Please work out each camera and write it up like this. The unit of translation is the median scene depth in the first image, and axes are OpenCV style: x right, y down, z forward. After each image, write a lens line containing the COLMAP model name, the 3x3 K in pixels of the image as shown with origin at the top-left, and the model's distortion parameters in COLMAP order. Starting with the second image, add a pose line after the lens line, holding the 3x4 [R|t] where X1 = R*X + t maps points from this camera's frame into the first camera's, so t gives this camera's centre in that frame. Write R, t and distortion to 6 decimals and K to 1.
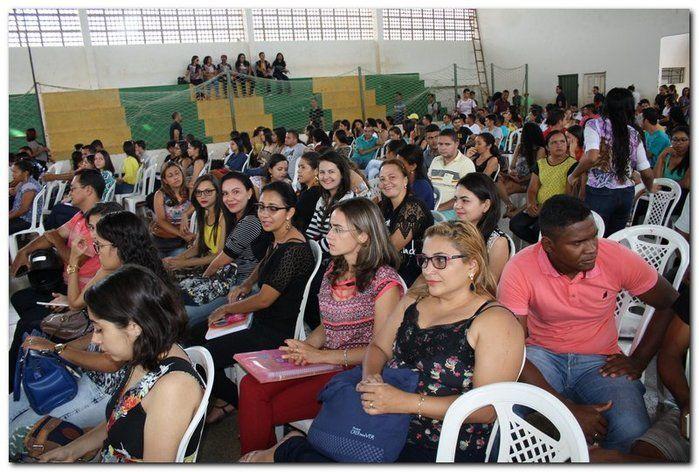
lens RADIAL K [[560.8, 0, 349.5], [0, 560.8, 236.0], [0, 0, 1]] dist [-0.159464, 0.143486]
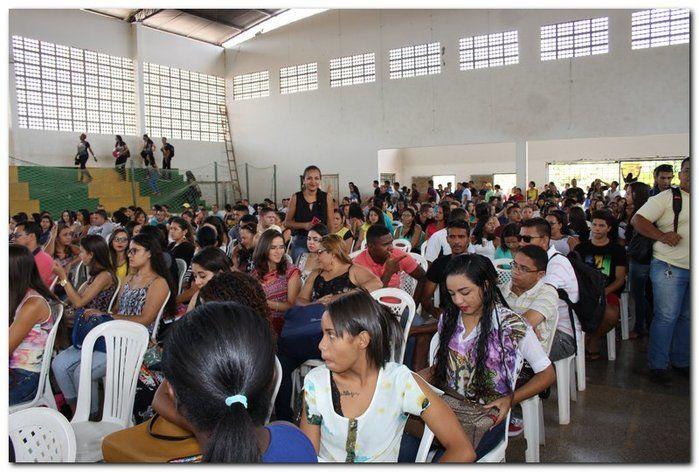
lens RADIAL K [[610.3, 0, 349.5], [0, 610.3, 236.0], [0, 0, 1]] dist [-0.191244, 0.148847]
pose [[0.884950, 0.015363, 0.465433, -0.123317], [0.071008, 0.983317, -0.167468, 0.055321], [-0.460241, 0.181250, 0.869095, -0.151007]]
